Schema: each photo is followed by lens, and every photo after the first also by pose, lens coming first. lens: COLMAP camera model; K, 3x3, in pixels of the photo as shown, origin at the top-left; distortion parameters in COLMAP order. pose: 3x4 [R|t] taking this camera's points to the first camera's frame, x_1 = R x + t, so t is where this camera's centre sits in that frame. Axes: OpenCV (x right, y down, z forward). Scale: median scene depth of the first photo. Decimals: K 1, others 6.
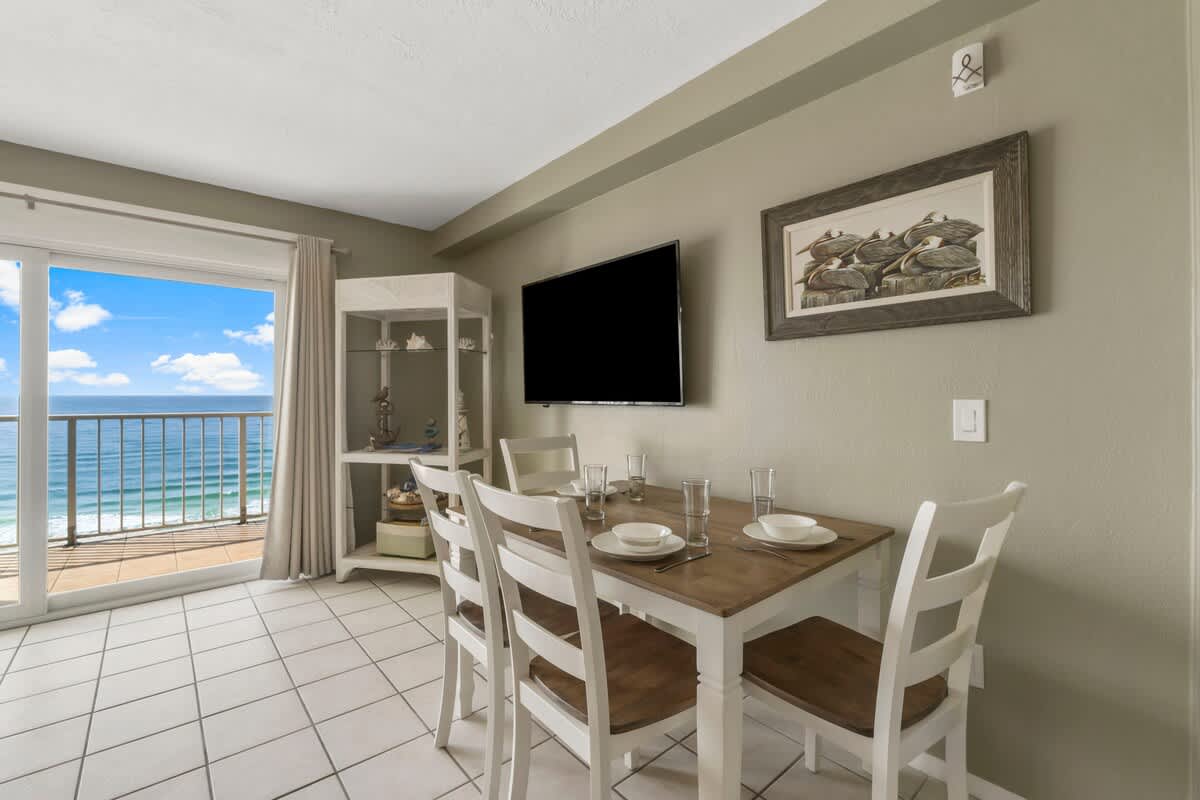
lens RADIAL K [[522.8, 0, 602.0], [0, 522.8, 394.1], [0, 0, 1]] dist [-0.002023, 0.000122]
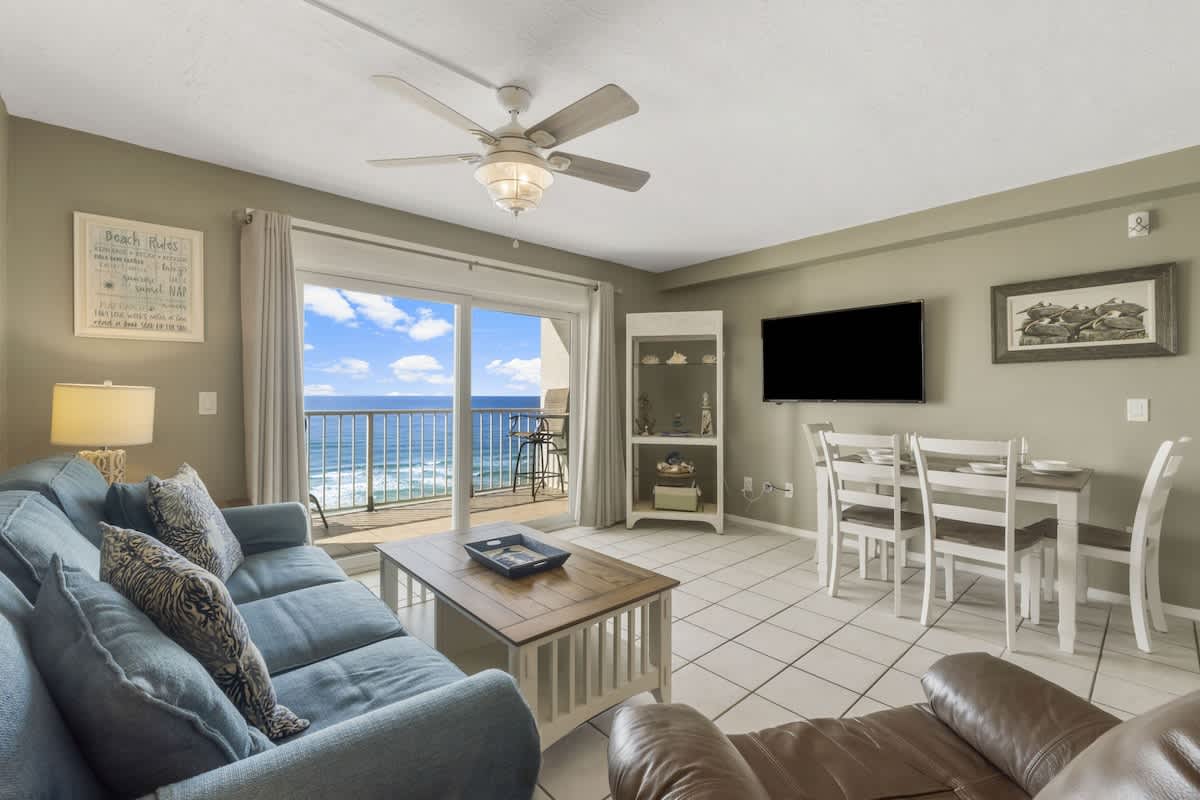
lens RADIAL K [[522.8, 0, 596.0], [0, 522.8, 394.3], [0, 0, 1]] dist [-0.002023, 0.000122]
pose [[0.999697, 0.003277, 0.024399, -0.763443], [-0.003230, 0.999993, -0.001974, 0.001788], [-0.024405, 0.001895, 0.999700, -0.490187]]
